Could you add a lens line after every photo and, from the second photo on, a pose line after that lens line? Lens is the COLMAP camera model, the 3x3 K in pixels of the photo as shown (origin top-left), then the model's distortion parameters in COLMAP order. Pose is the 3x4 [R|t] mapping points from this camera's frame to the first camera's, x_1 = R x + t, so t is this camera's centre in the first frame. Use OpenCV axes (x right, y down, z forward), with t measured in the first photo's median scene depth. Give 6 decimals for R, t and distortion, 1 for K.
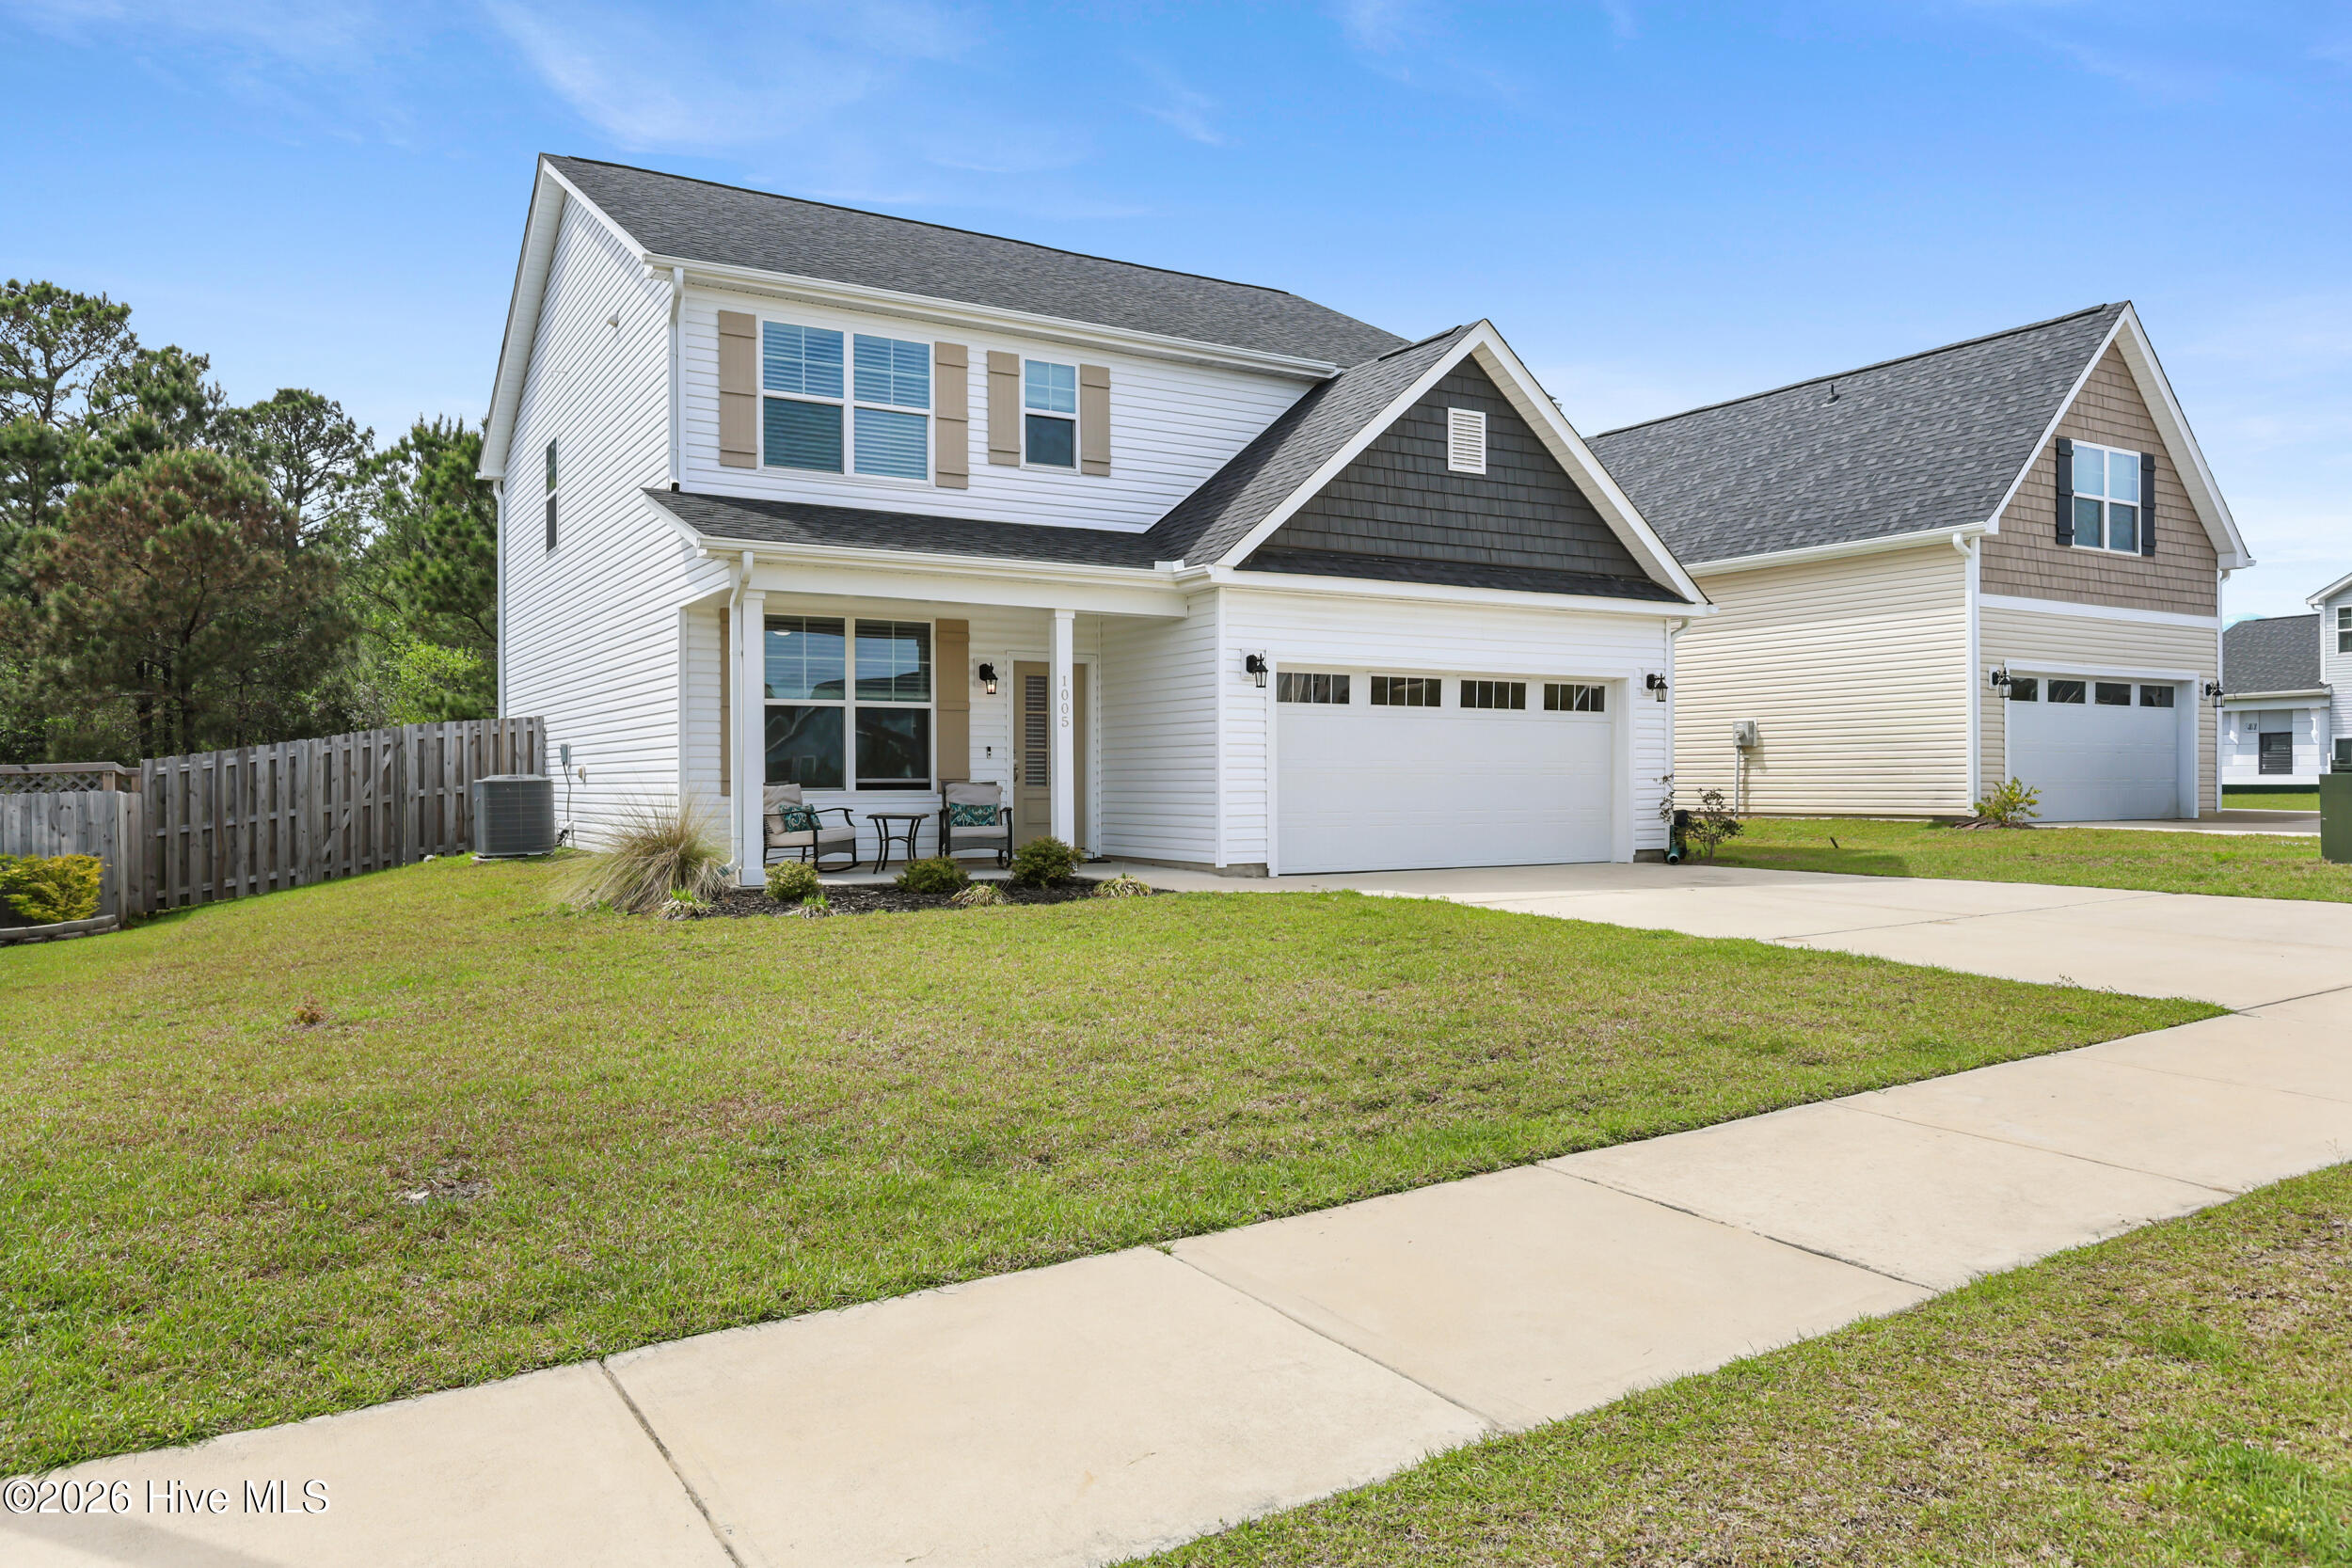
lens RADIAL K [[1587.5, 0, 1211.5], [0, 1587.5, 782.2], [0, 0, 1]] dist [0.001597, 0.000093]
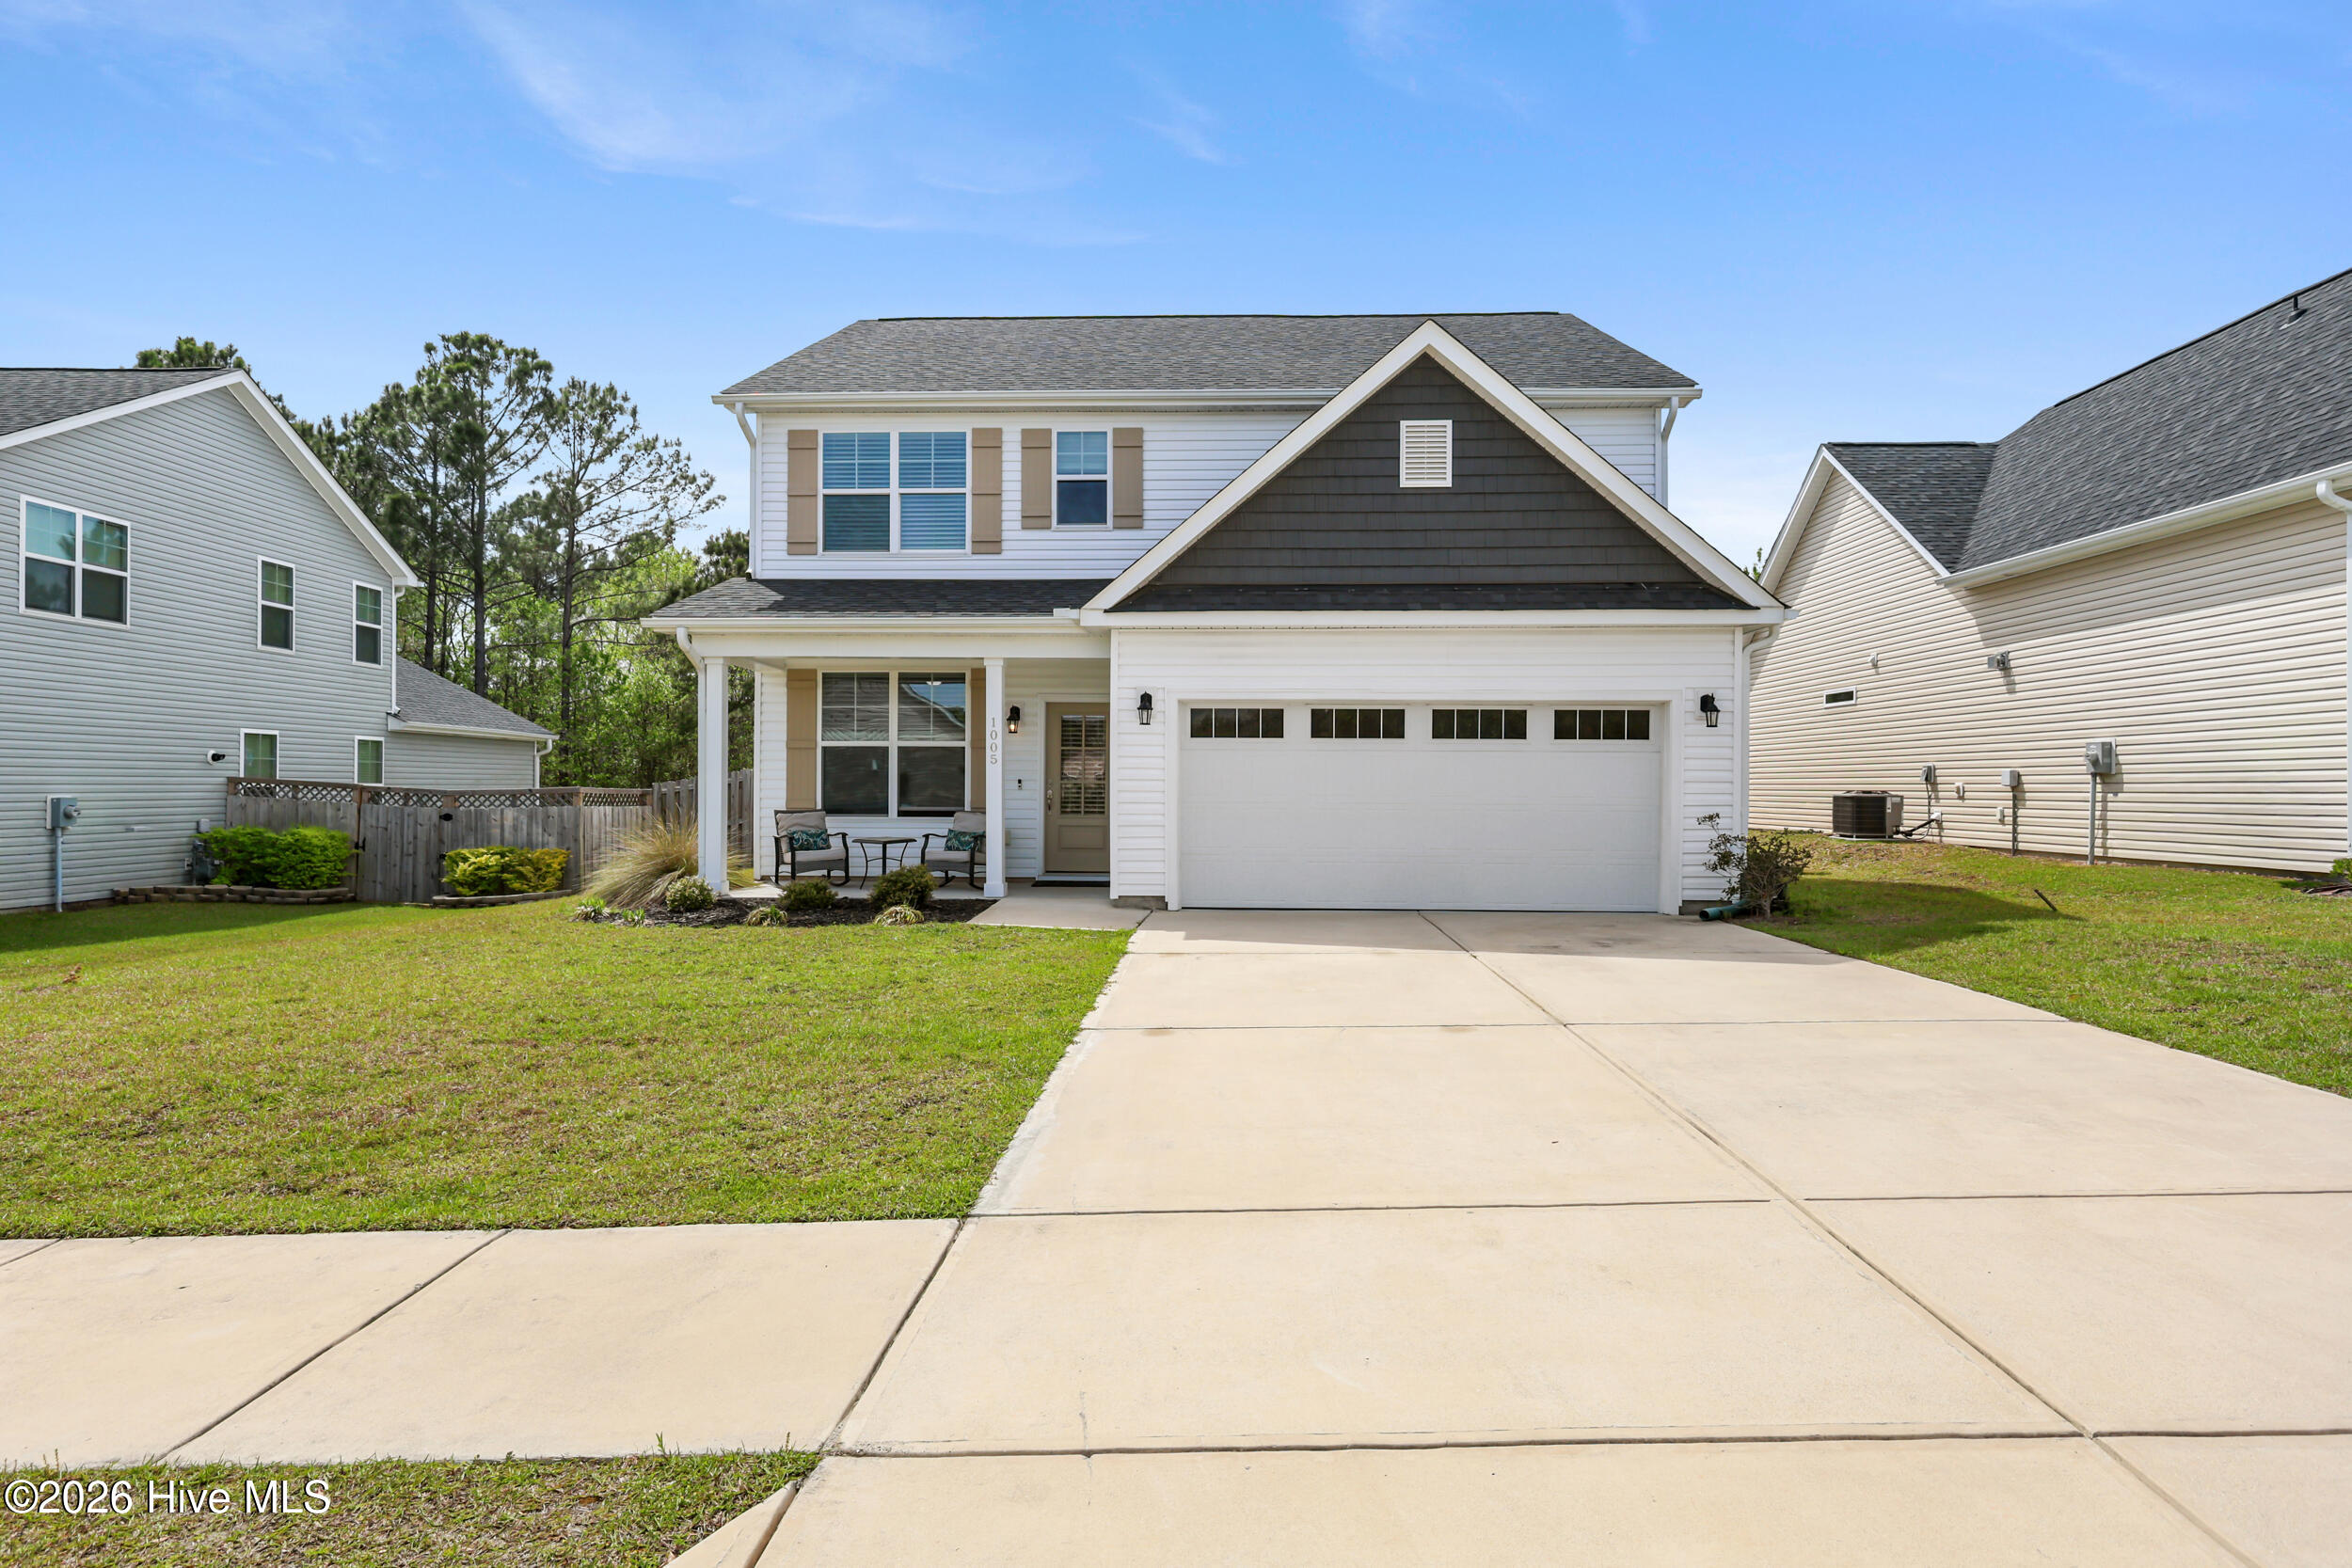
lens RADIAL K [[1343.9, 0, 1197.3], [0, 1343.9, 780.3], [0, 0, 1]] dist [0.002771, -0.000509]
pose [[0.833117, 0.004963, -0.553074, 0.491649], [-0.007993, 0.999963, -0.003066, -0.019610], [0.553038, 0.006975, 0.833127, 0.271783]]
